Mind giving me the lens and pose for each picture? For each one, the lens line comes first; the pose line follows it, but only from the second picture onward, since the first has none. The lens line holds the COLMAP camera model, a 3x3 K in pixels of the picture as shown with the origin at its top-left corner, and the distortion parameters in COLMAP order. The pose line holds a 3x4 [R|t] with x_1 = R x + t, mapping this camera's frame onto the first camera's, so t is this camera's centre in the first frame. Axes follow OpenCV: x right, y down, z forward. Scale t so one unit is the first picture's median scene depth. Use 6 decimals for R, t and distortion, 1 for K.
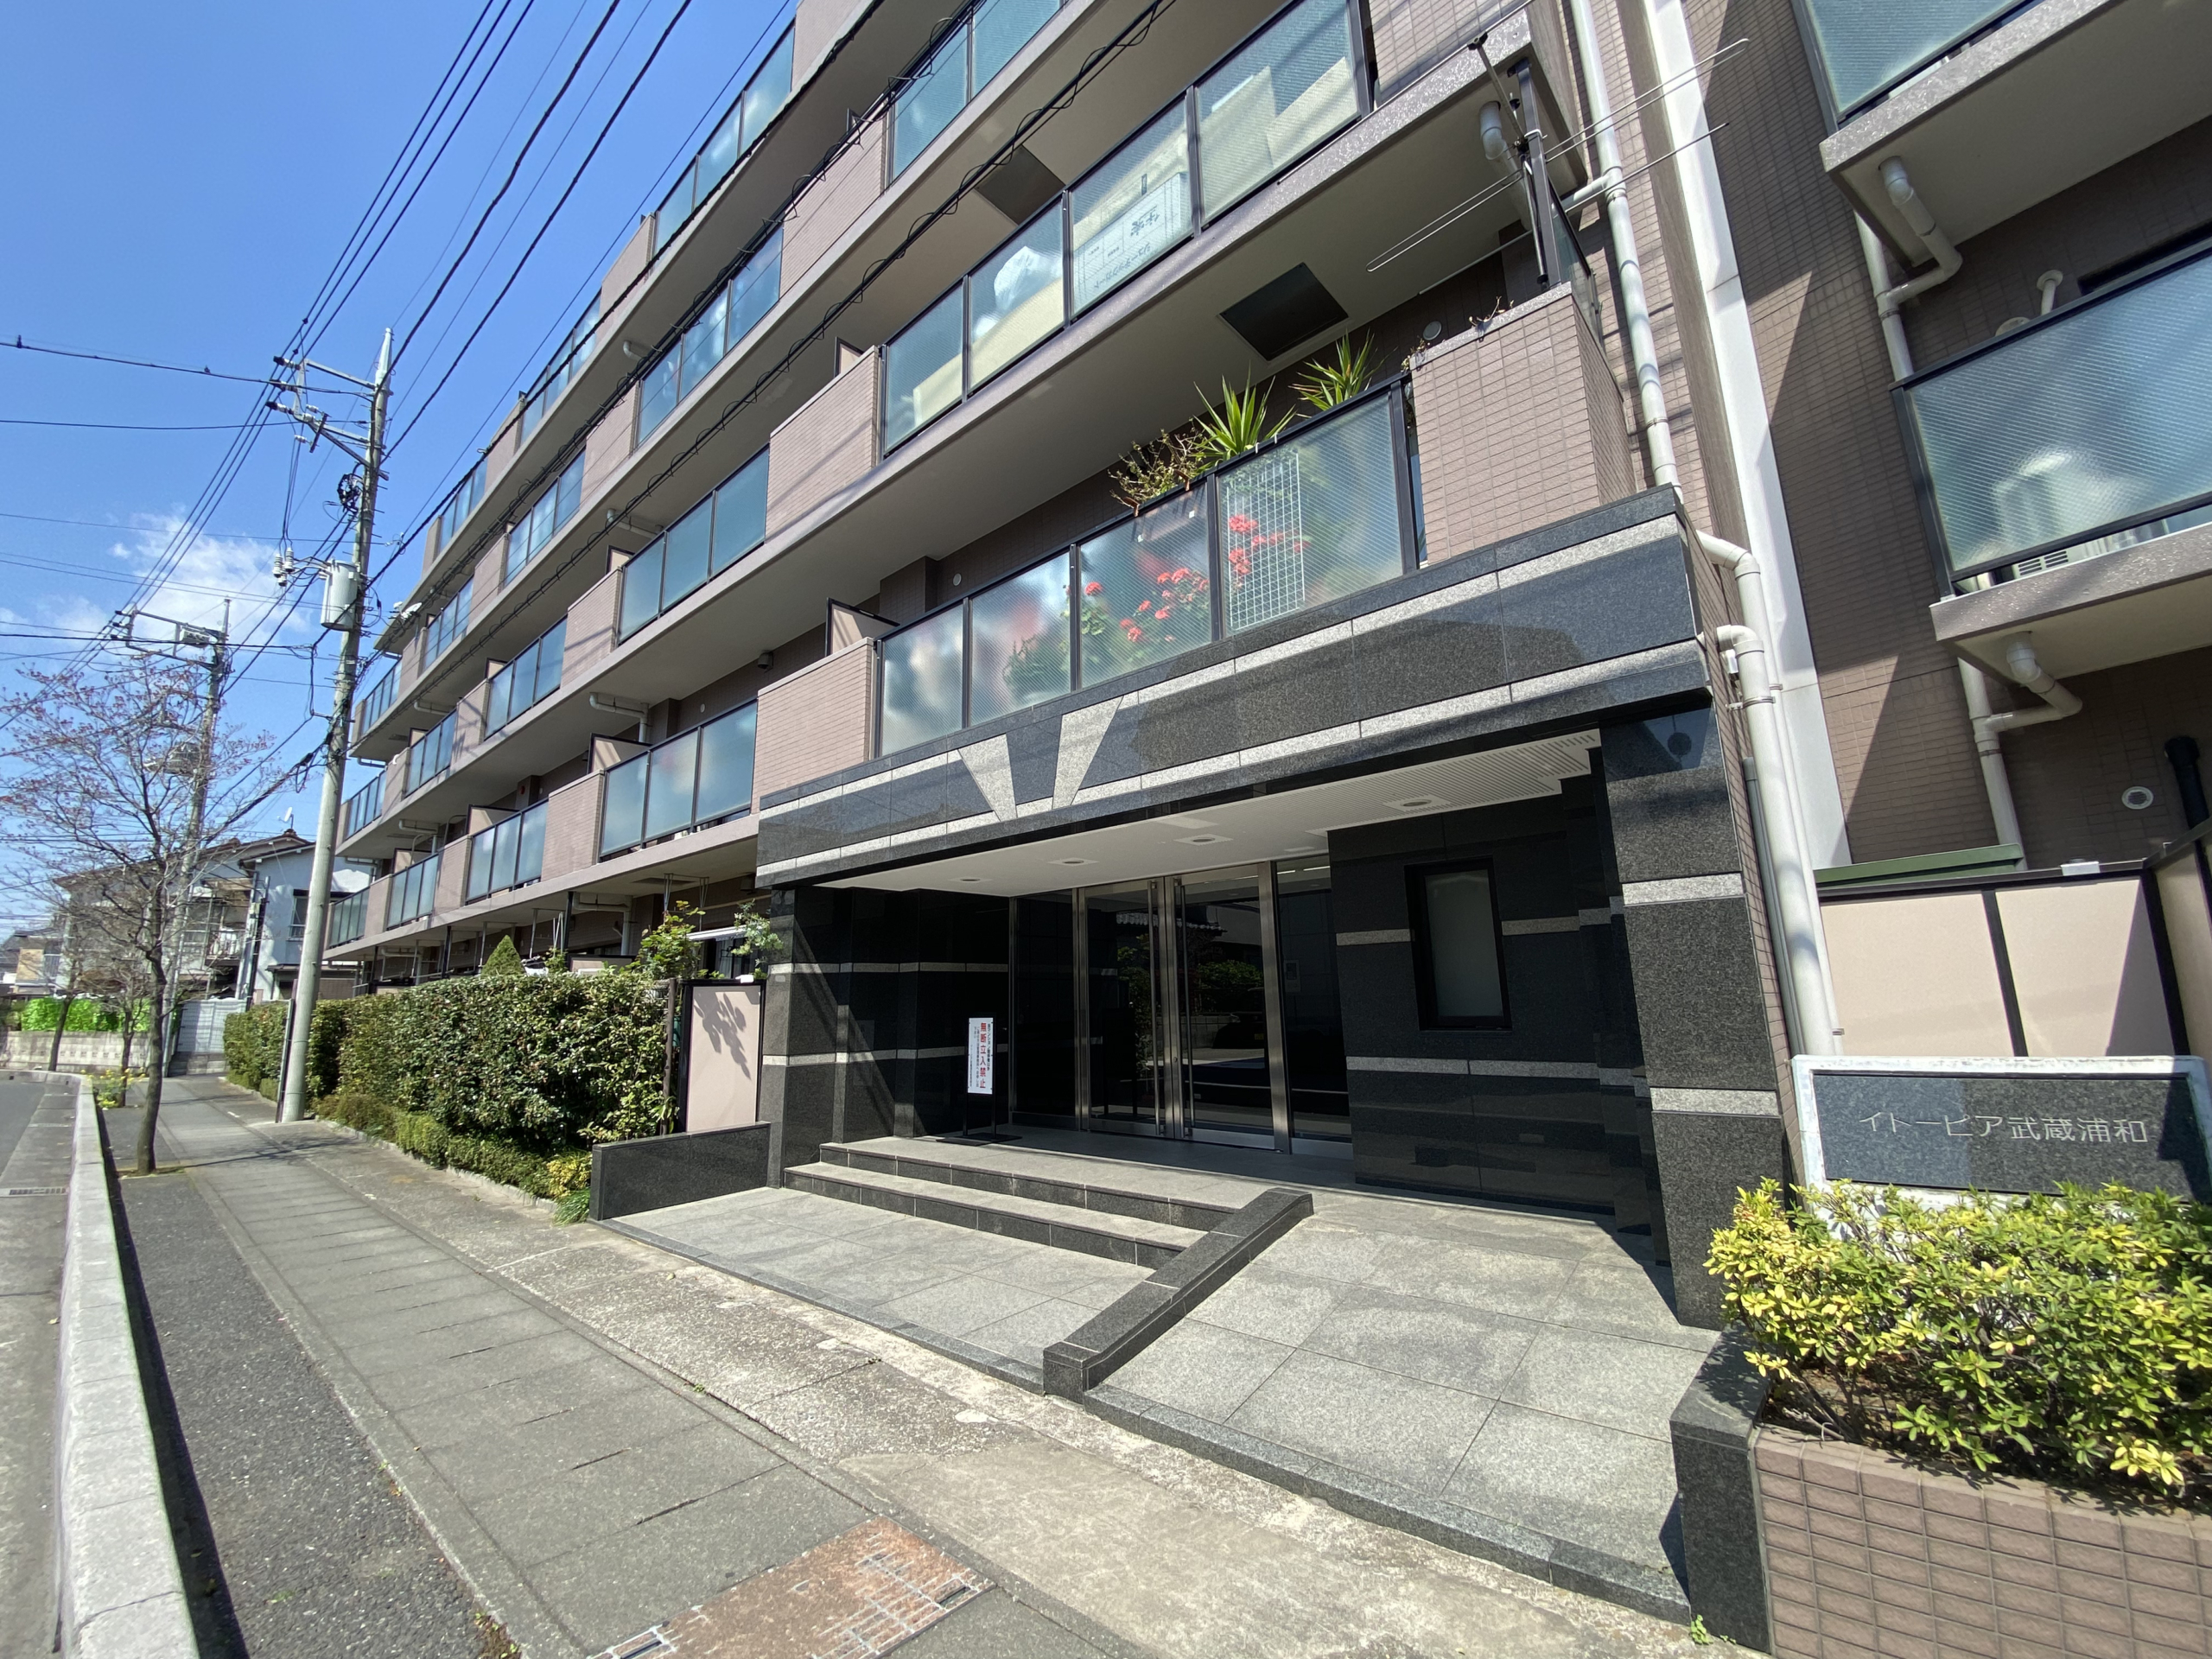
lens RADIAL K [[896.0, 0, 1106.0], [0, 896.0, 829.5], [0, 0, 1]] dist [0.000708, -0.013913]
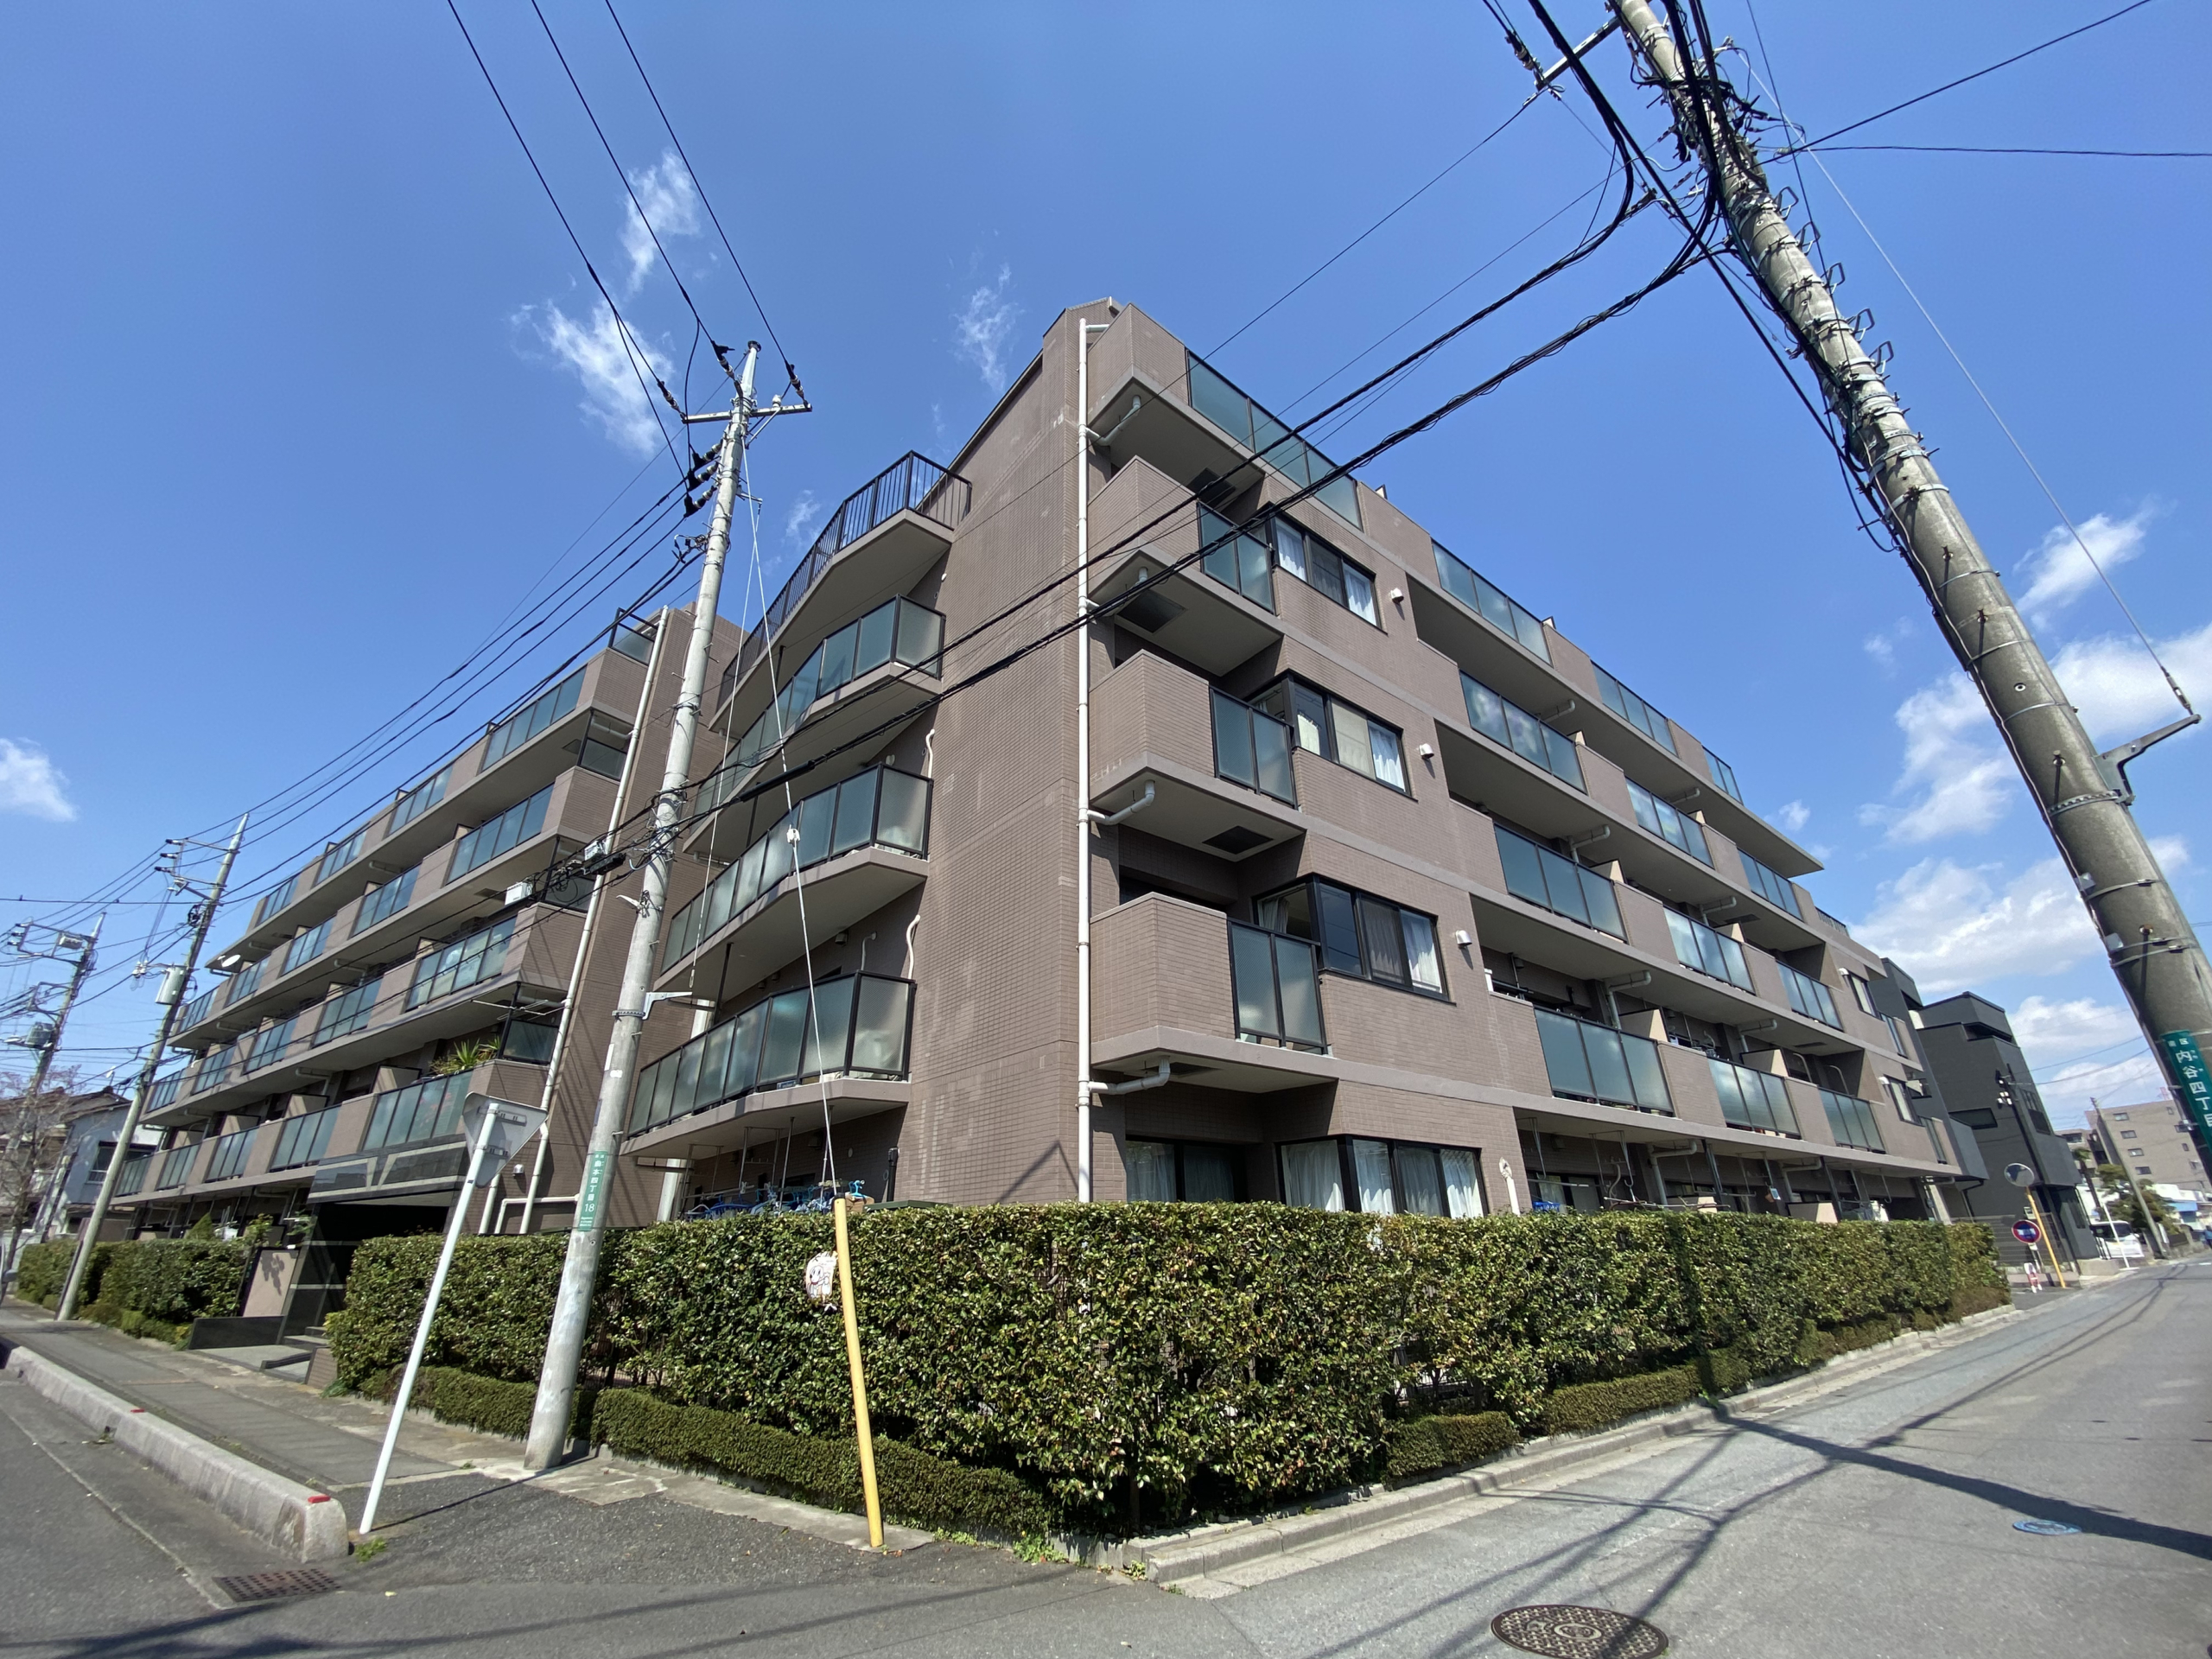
lens RADIAL K [[896.0, 0, 1106.0], [0, 896.0, 829.5], [0, 0, 1]] dist [0.000708, -0.013913]
pose [[0.995402, 0.049867, 0.081781, 0.775347], [-0.028312, 0.968819, -0.246146, -0.199556], [-0.091506, 0.242699, 0.965776, -0.873120]]
